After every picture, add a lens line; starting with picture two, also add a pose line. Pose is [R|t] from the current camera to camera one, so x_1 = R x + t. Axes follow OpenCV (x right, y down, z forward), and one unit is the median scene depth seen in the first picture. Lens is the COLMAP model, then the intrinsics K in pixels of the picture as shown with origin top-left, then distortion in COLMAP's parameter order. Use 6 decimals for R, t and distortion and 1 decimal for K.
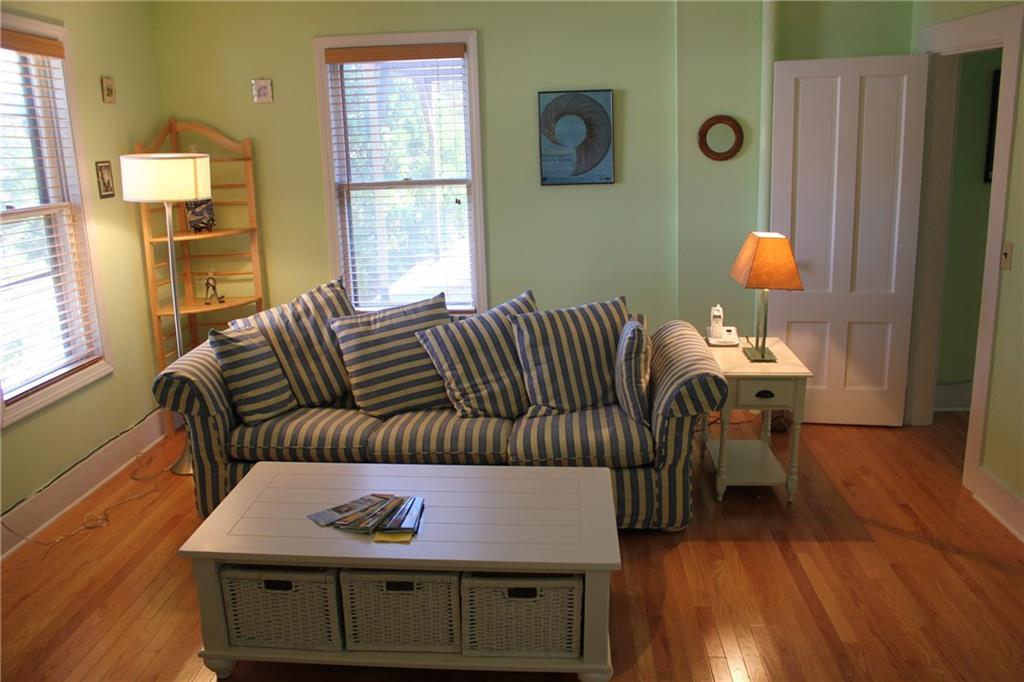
lens RADIAL K [[855.5, 0, 514.3], [0, 855.5, 352.1], [0, 0, 1]] dist [-0.162775, 0.147210]
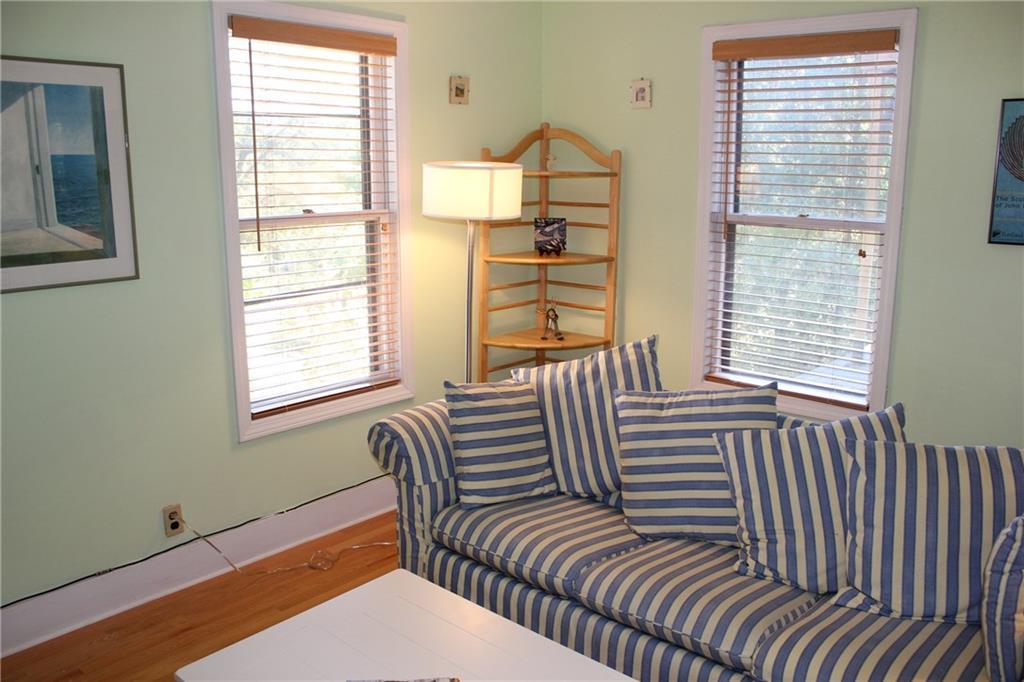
lens RADIAL K [[855.5, 0, 515.8], [0, 855.5, 345.0], [0, 0, 1]] dist [-0.162775, 0.147210]
pose [[0.789478, 0.160592, -0.592397, 0.160261], [-0.176024, 0.983861, 0.032129, -0.089359], [0.587997, 0.078911, 0.805005, 0.333720]]
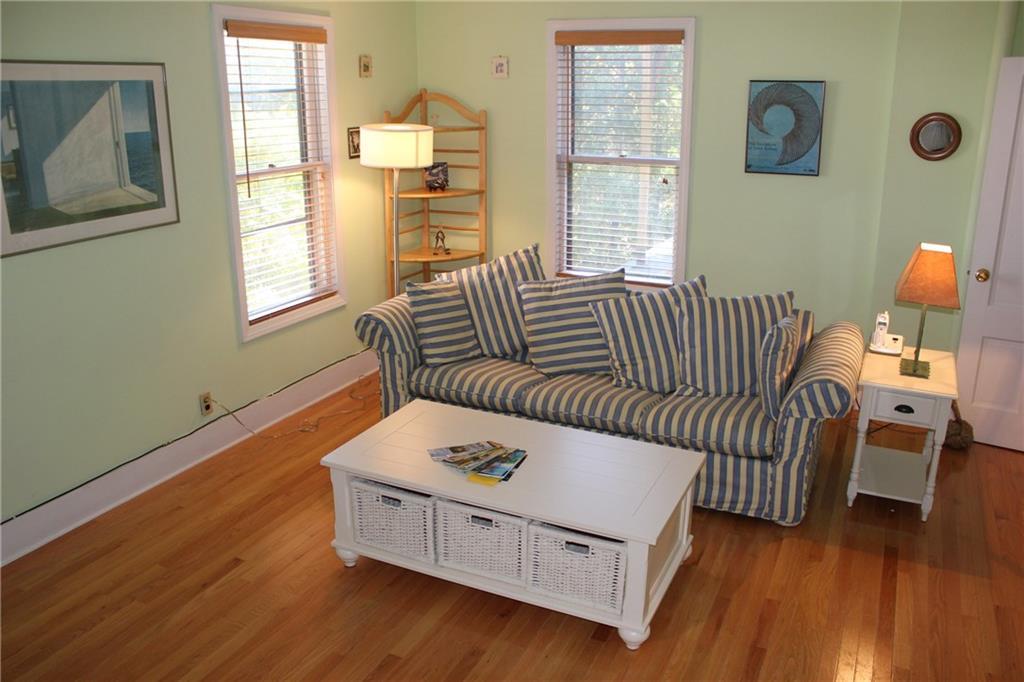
lens RADIAL K [[855.5, 0, 510.2], [0, 855.5, 349.2], [0, 0, 1]] dist [-0.162775, 0.147210]
pose [[0.927775, 0.135074, -0.347833, 0.180759], [-0.114544, 0.990270, 0.079030, -0.039412], [0.355124, -0.033480, 0.934220, -0.062709]]
